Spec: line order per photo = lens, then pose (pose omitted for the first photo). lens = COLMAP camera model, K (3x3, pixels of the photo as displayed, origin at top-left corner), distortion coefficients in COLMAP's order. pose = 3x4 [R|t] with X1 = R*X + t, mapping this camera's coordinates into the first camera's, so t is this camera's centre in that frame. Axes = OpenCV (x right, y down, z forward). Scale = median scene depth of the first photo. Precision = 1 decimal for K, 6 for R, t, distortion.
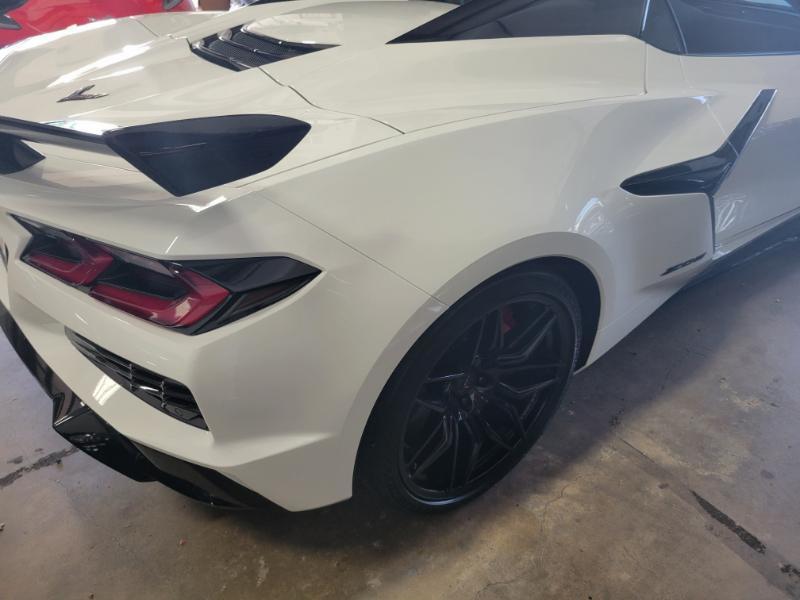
lens RADIAL K [[600.4, 0, 396.4], [0, 600.4, 302.9], [0, 0, 1]] dist [0.045180, -0.027973]
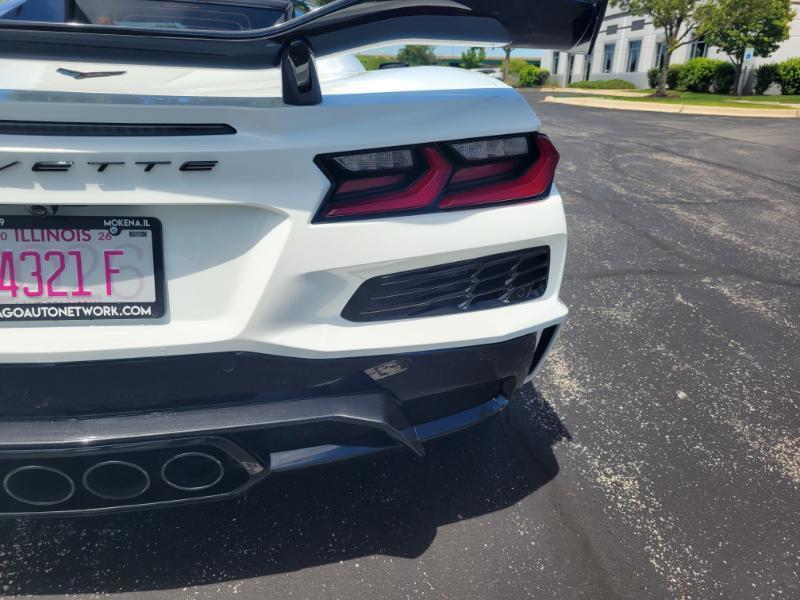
lens RADIAL K [[600.4, 0, 387.4], [0, 600.4, 311.2], [0, 0, 1]] dist [0.045180, -0.027973]
pose [[0.457474, -0.307007, 0.834544, -1.237625], [0.467072, 0.881579, 0.068274, 0.021617], [-0.756678, 0.358559, 0.546694, 0.530061]]
